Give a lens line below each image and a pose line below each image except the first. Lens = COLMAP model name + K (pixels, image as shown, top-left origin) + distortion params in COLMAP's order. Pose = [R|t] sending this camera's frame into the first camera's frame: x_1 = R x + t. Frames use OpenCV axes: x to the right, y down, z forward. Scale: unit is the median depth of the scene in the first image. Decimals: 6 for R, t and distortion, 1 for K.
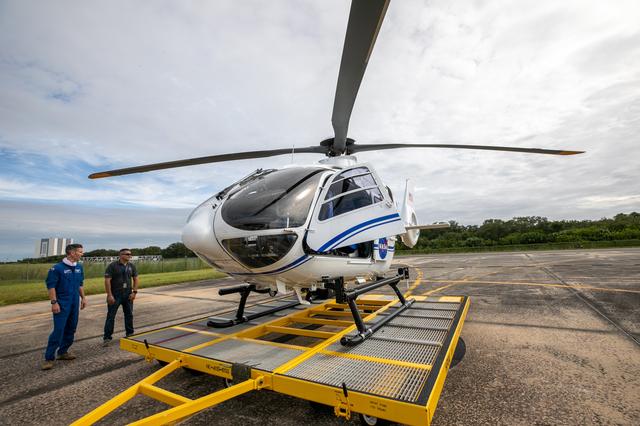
lens RADIAL K [[294.9, 0, 320.0], [0, 294.9, 213.0], [0, 0, 1]] dist [-0.015925, -0.000154]
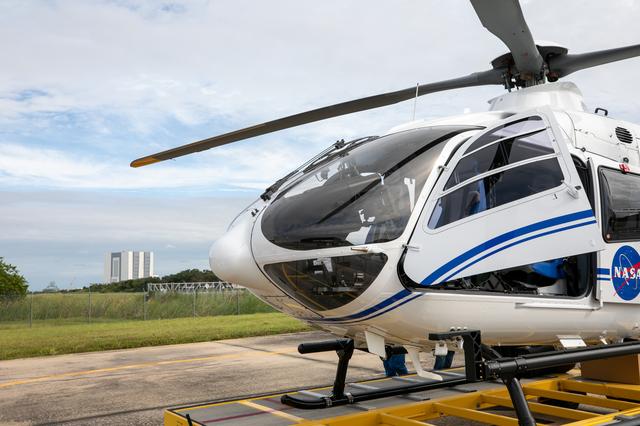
lens RADIAL K [[612.8, 0, 320.0], [0, 612.8, 213.0], [0, 0, 1]] dist [0.047713, -0.008514]
pose [[0.905632, -0.035648, -0.422563, 0.264600], [0.048604, 0.998619, 0.019922, -0.032694], [0.421269, -0.038580, 0.906115, -0.119138]]
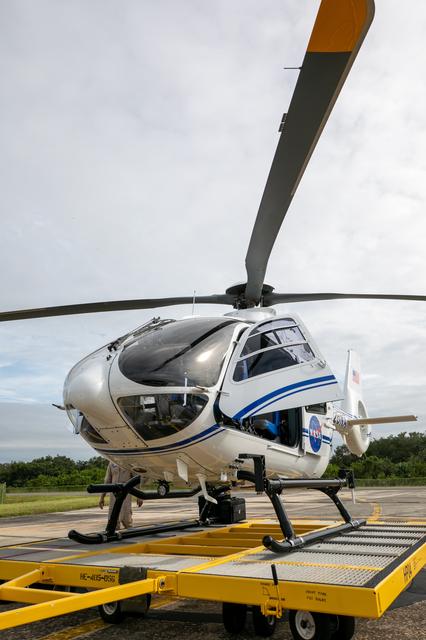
lens RADIAL K [[491.0, 0, 213.0], [0, 491.0, 320.0], [0, 0, 1]] dist [0.045715, 0.000697]
pose [[0.999756, 0.019541, 0.010263, -0.067340], [-0.017280, 0.982224, -0.186913, 0.098636], [-0.013733, 0.186690, 0.982323, -0.287323]]
